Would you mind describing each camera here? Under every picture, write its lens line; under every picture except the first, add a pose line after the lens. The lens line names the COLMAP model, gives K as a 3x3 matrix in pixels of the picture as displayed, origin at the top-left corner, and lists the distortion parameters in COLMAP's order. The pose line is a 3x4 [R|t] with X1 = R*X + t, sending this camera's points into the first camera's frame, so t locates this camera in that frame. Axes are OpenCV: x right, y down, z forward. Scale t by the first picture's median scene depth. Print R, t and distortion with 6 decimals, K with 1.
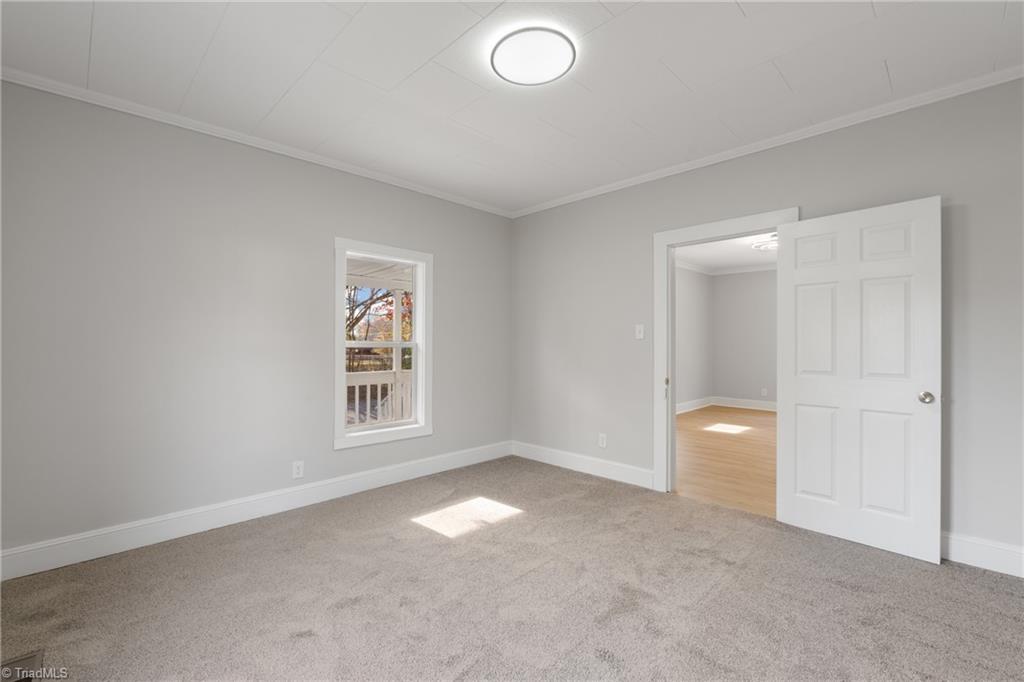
lens RADIAL K [[448.7, 0, 516.0], [0, 448.7, 345.7], [0, 0, 1]] dist [-0.002081, 0.002383]
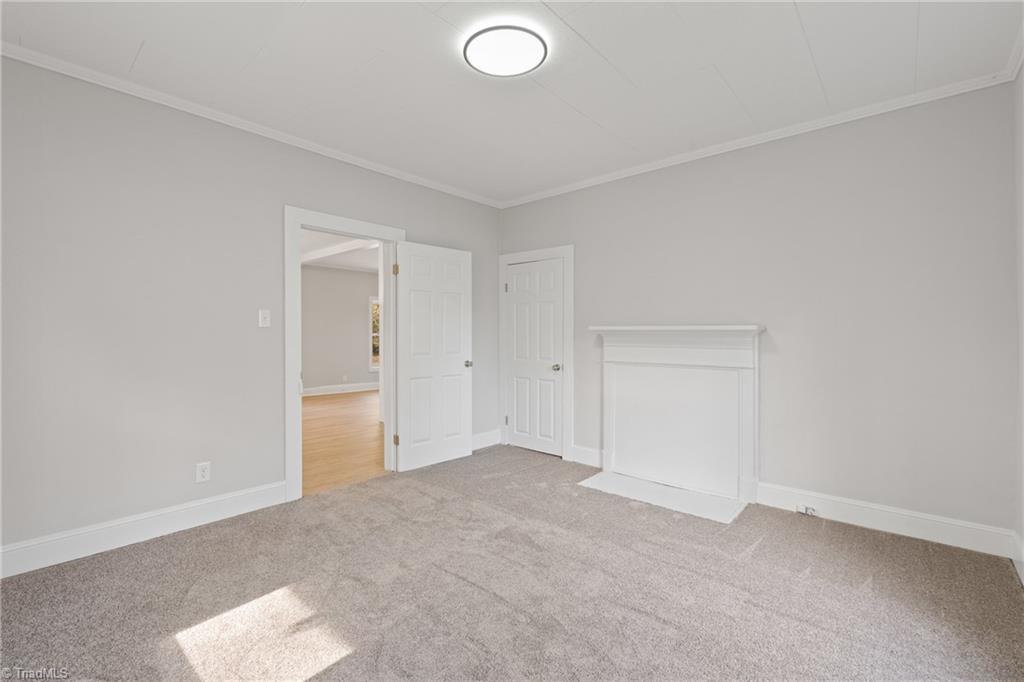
lens RADIAL K [[448.7, 0, 511.1], [0, 448.7, 342.5], [0, 0, 1]] dist [-0.002081, 0.002383]
pose [[-0.071780, -0.021826, 0.997182, -0.728227], [-0.010221, 0.999724, 0.021146, -0.013000], [-0.997368, -0.008674, -0.071984, 0.786261]]
